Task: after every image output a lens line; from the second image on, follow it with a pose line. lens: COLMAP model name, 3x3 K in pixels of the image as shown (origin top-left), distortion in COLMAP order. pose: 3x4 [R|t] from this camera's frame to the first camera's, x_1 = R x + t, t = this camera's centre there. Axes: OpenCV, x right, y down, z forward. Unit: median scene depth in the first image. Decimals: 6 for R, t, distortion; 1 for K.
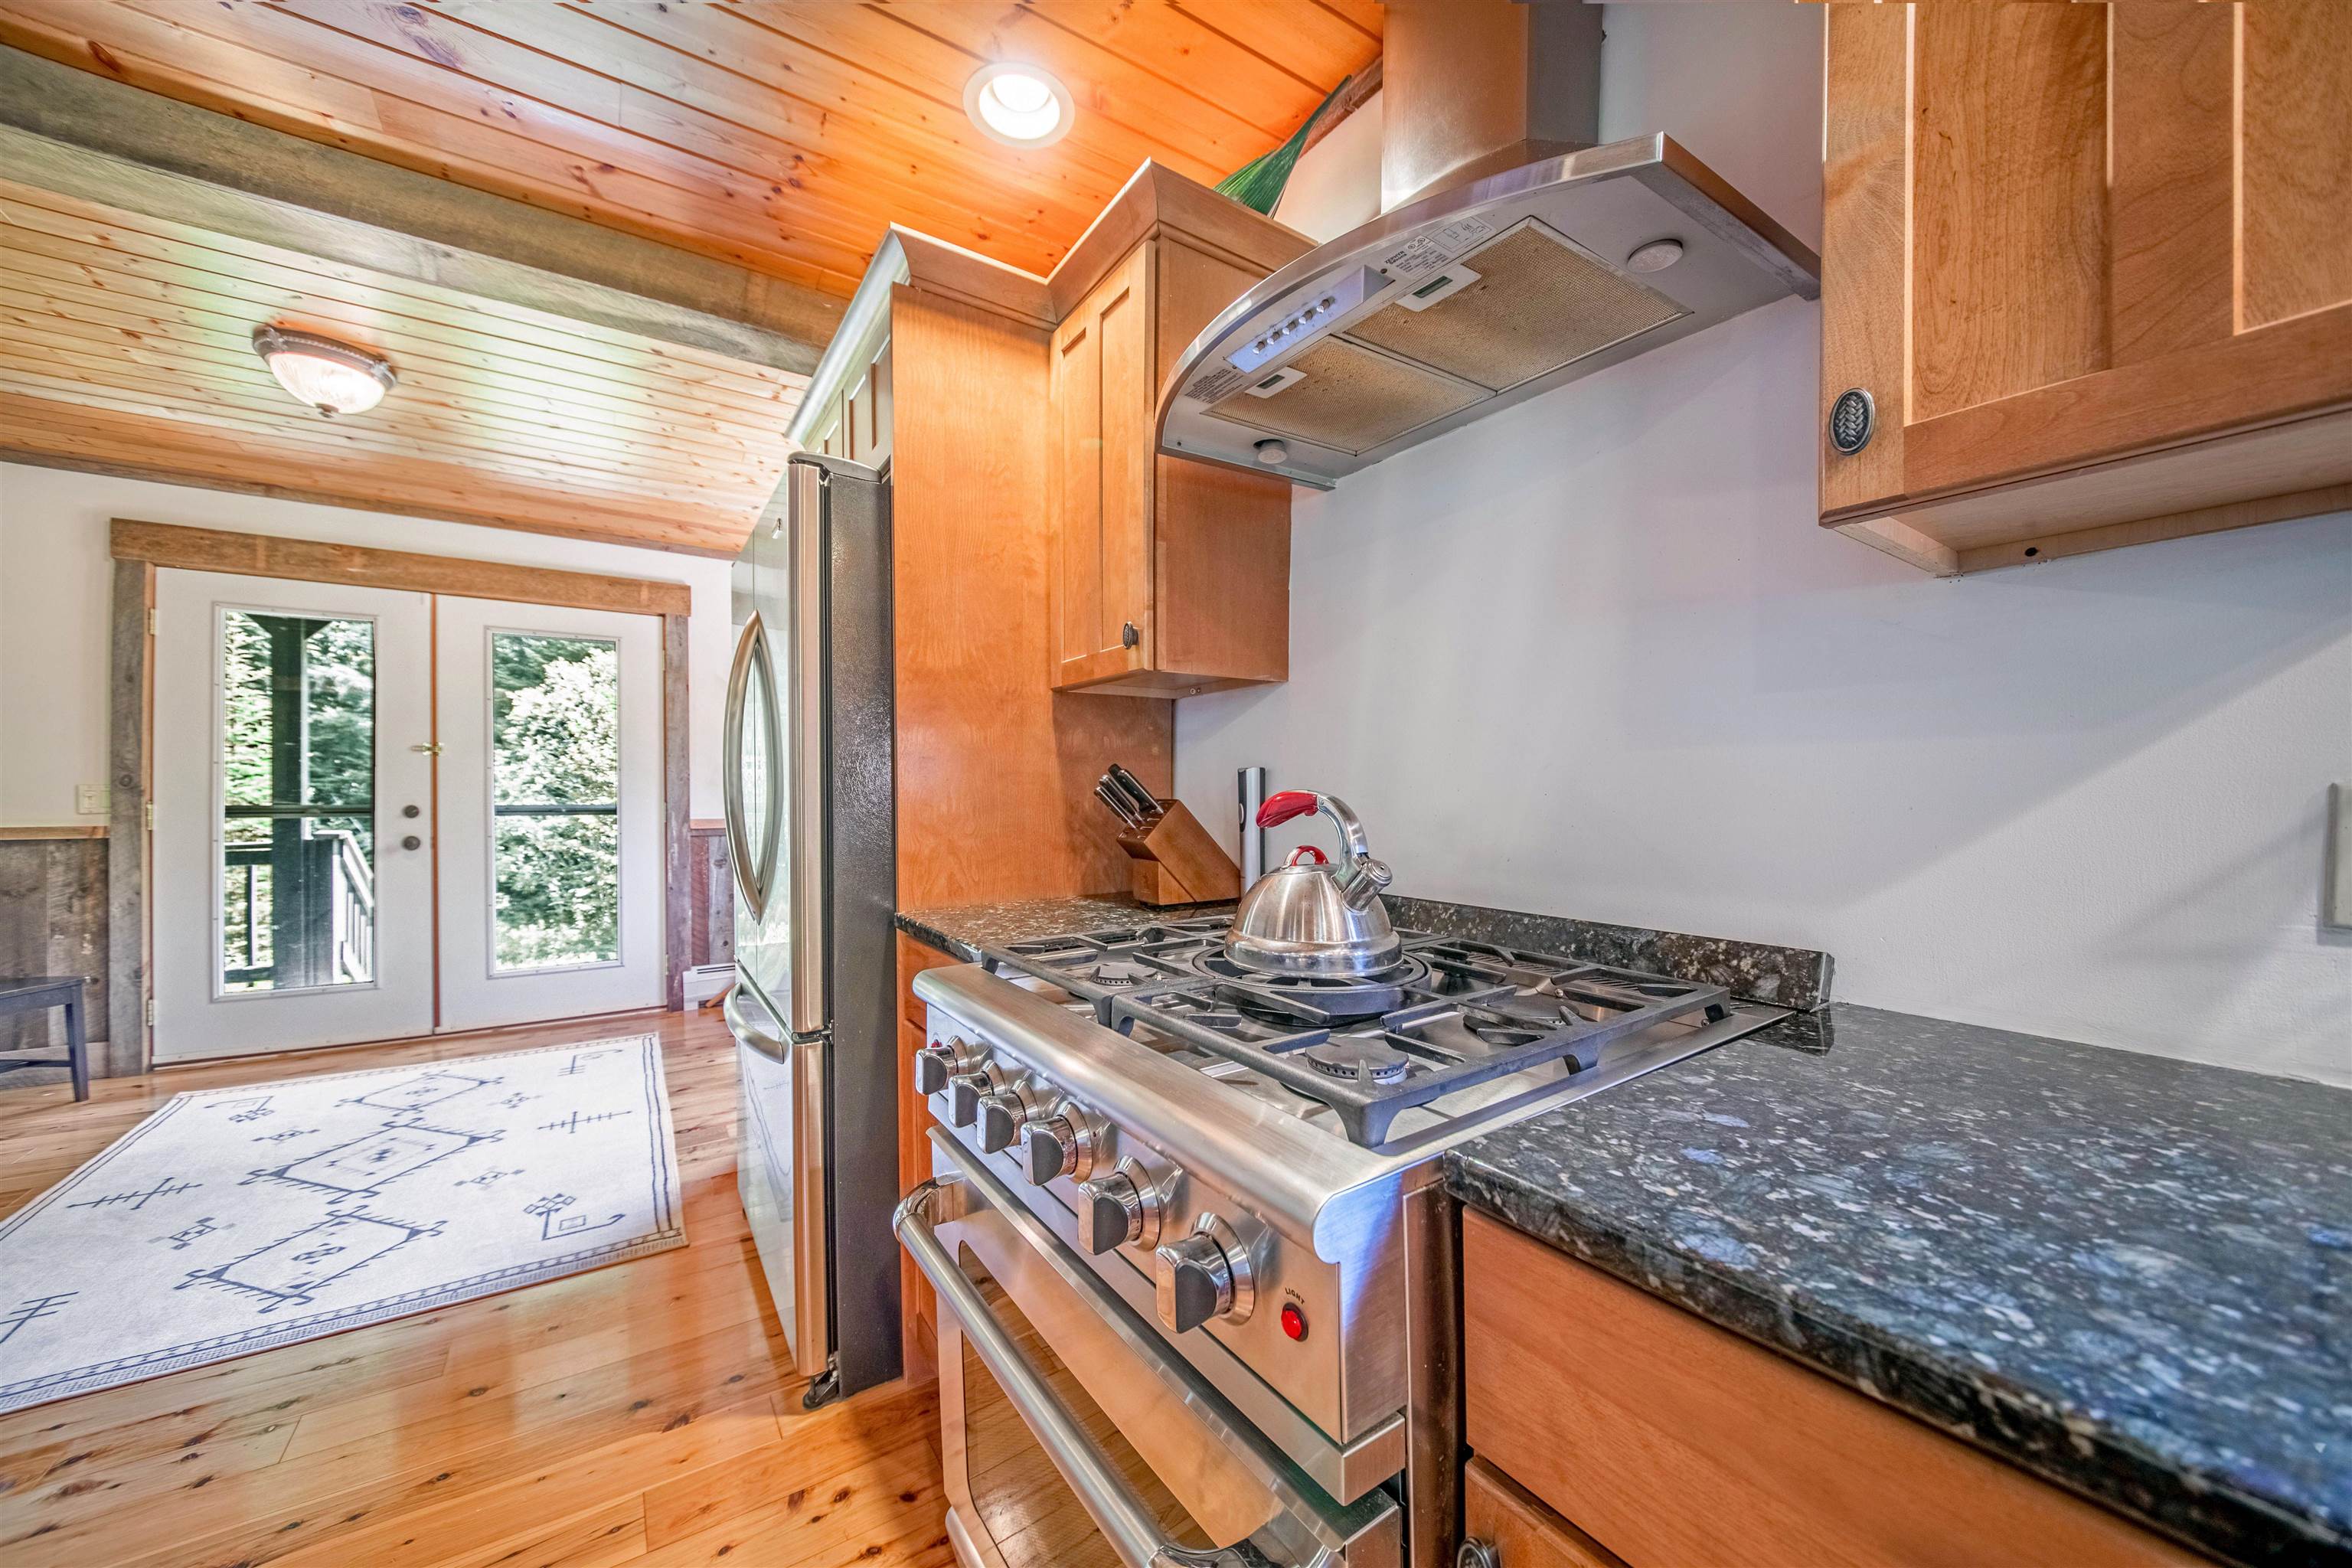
lens RADIAL K [[860.7, 0, 1131.9], [0, 860.7, 802.9], [0, 0, 1]] dist [0.047822, -0.025069]
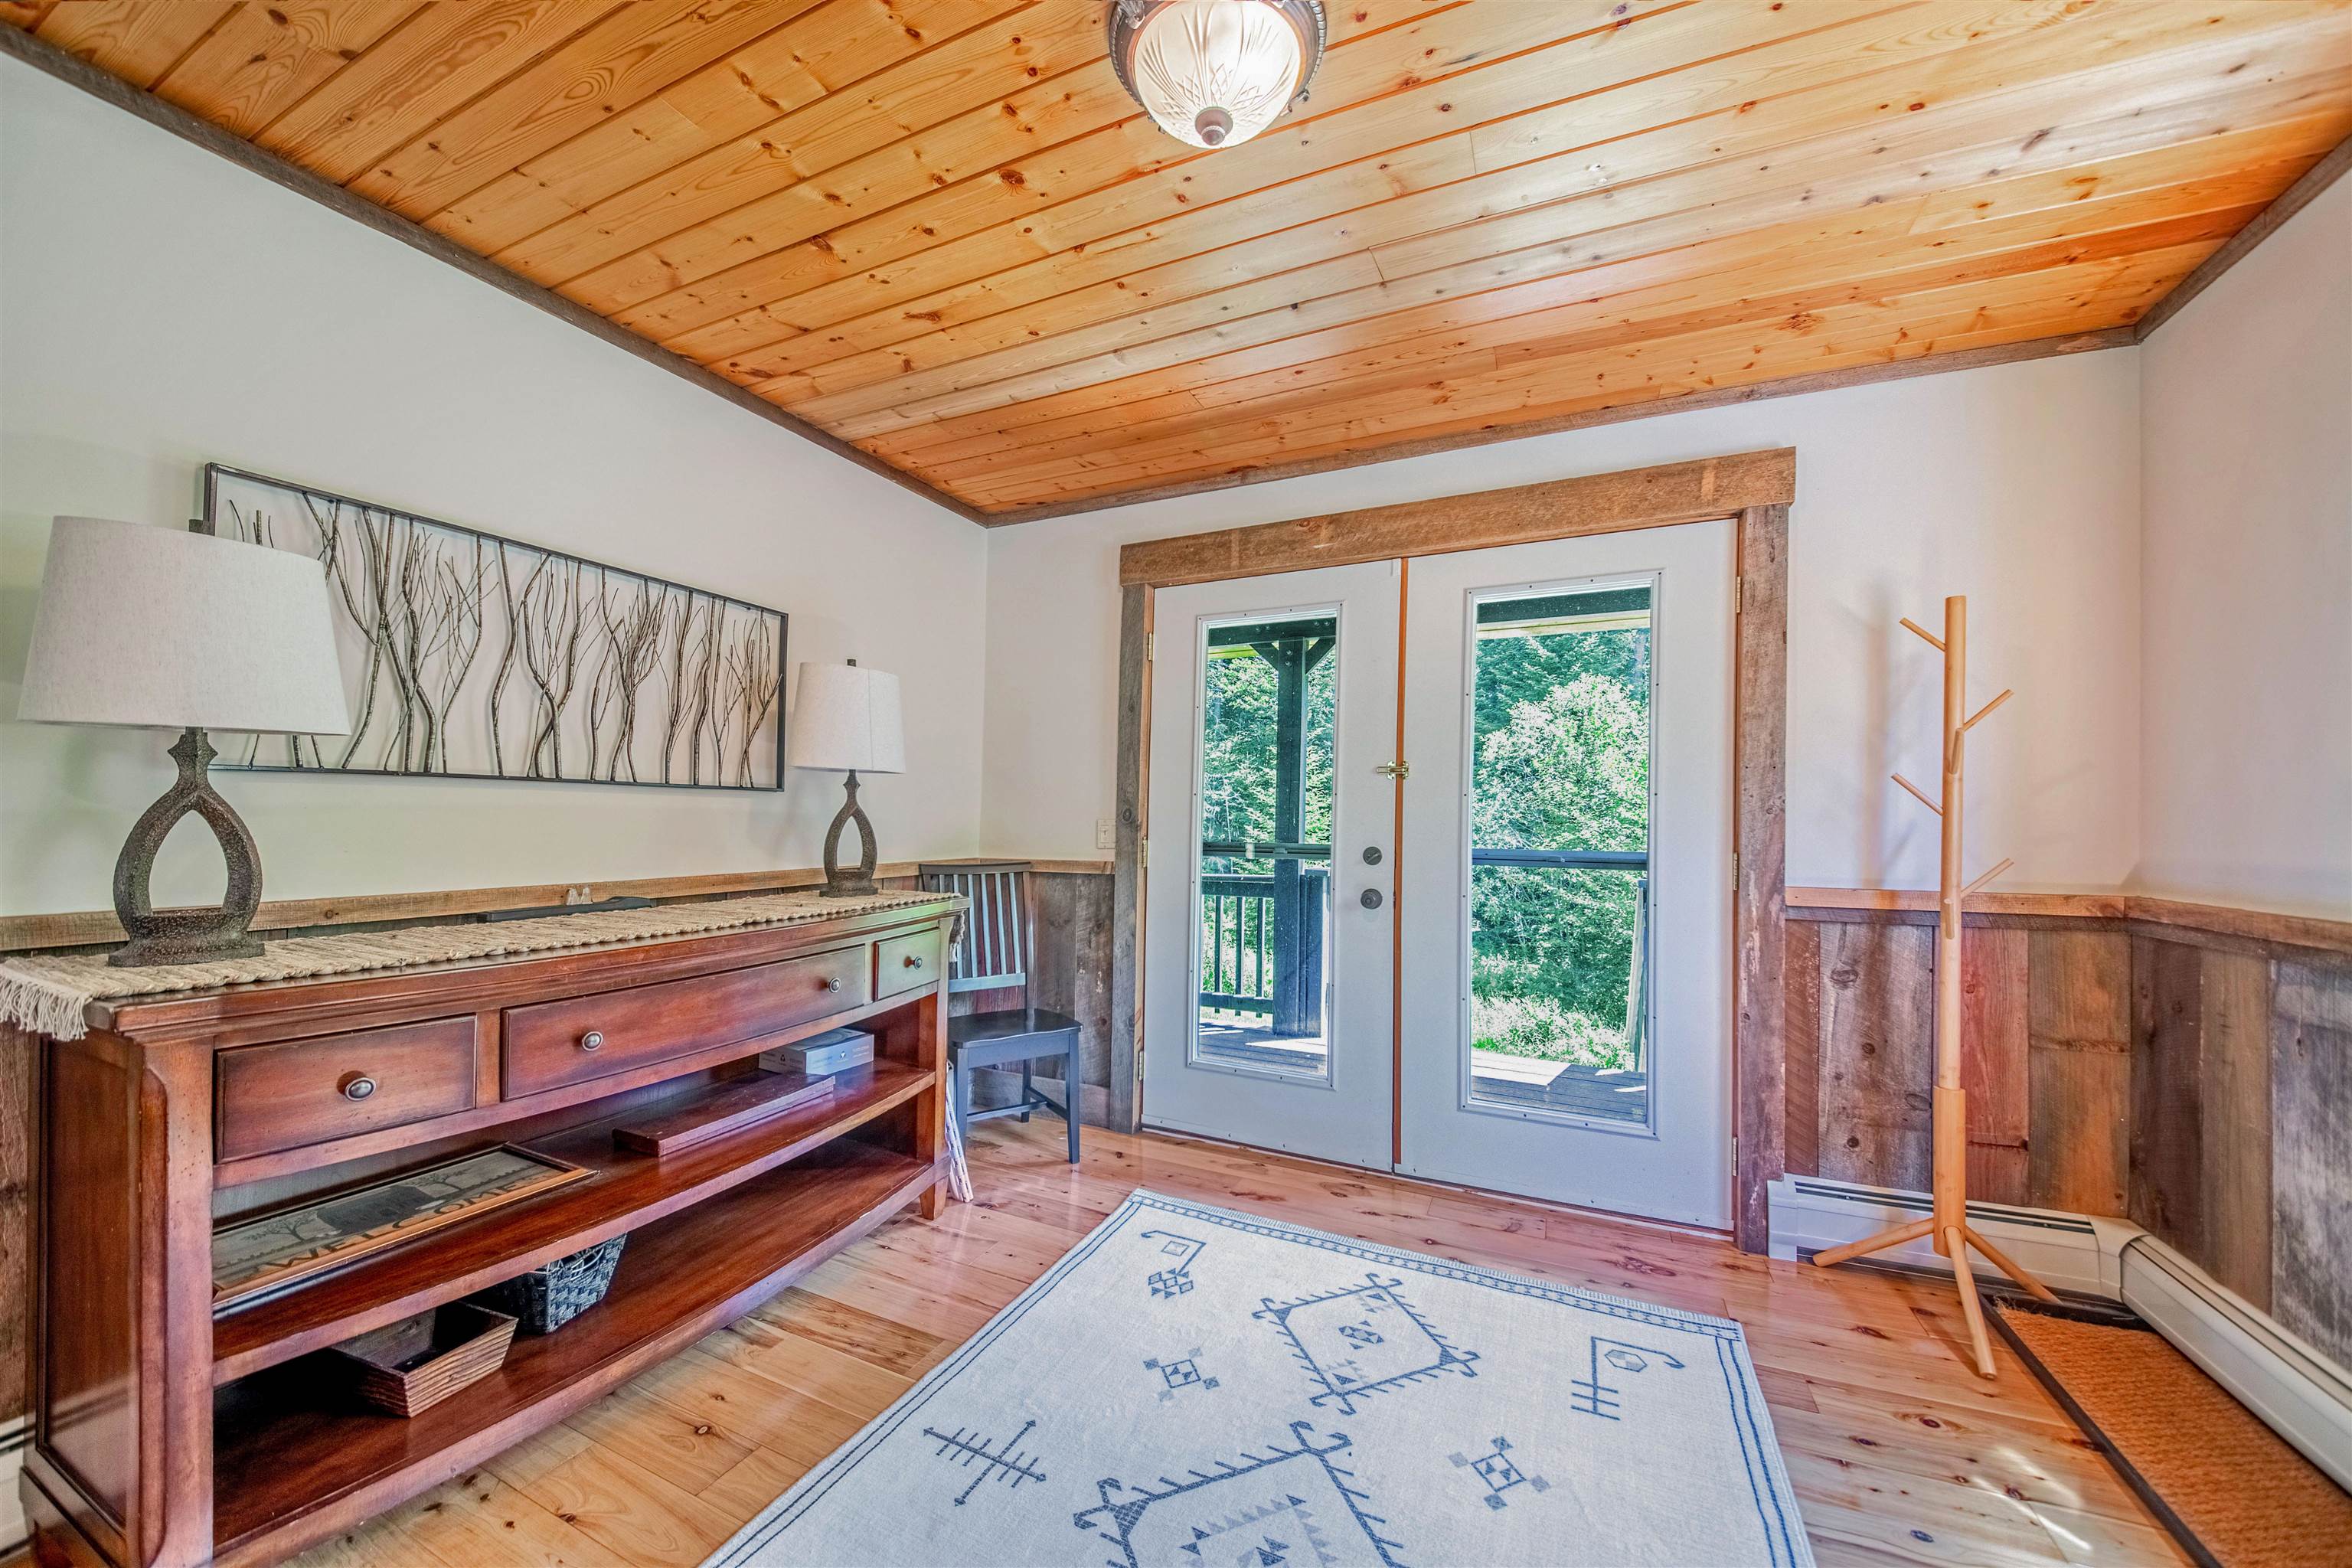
lens RADIAL K [[860.7, 0, 1131.9], [0, 860.7, 802.9], [0, 0, 1]] dist [0.047822, -0.025069]
pose [[0.540516, -0.009688, -0.841278, -0.337560], [-0.024661, 0.999322, -0.027353, -0.011833], [0.840972, 0.035532, 0.539911, 0.467089]]
